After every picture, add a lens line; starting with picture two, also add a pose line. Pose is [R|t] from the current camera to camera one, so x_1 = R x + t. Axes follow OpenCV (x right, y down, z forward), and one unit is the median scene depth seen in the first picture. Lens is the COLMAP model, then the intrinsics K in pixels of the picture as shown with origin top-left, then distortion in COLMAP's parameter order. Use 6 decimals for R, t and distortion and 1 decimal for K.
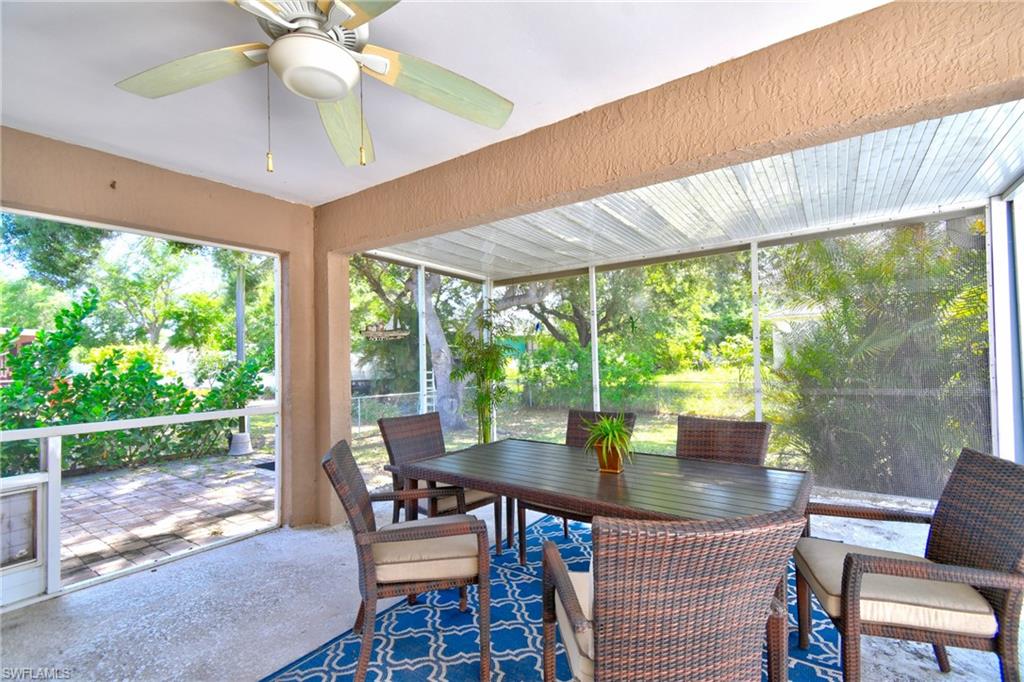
lens RADIAL K [[460.0, 0, 507.6], [0, 460.0, 346.6], [0, 0, 1]] dist [-0.000557, -0.000404]
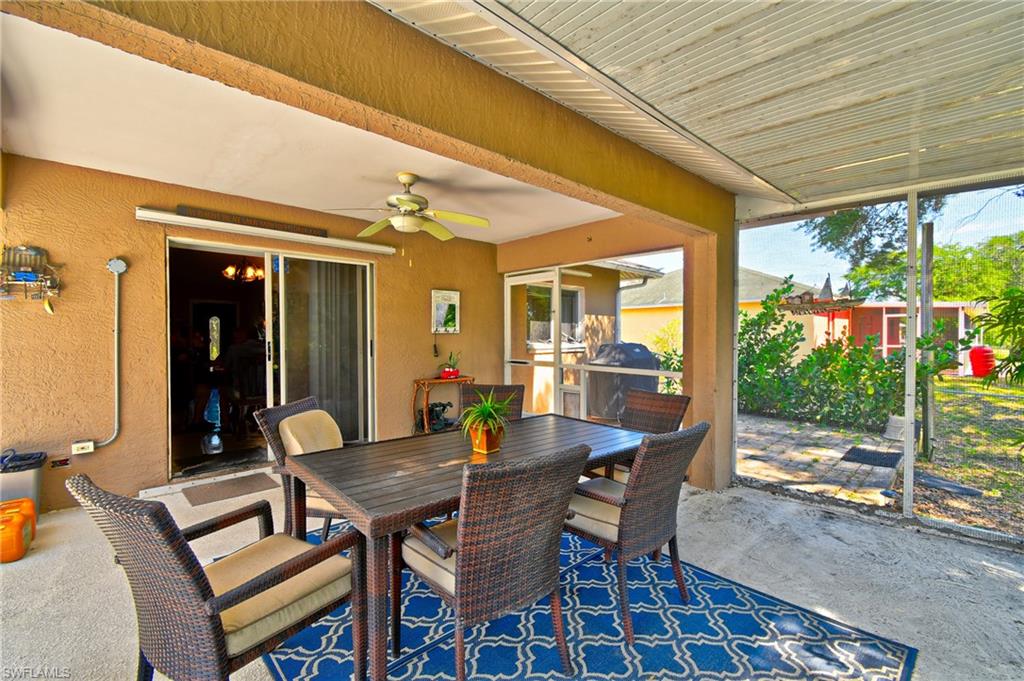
lens RADIAL K [[460.0, 0, 508.4], [0, 460.0, 337.9], [0, 0, 1]] dist [-0.000557, -0.000404]
pose [[-0.201522, 0.026384, -0.979129, 0.815199], [0.029989, 0.999335, 0.020757, -0.014251], [0.979025, -0.025180, -0.202179, 0.889669]]
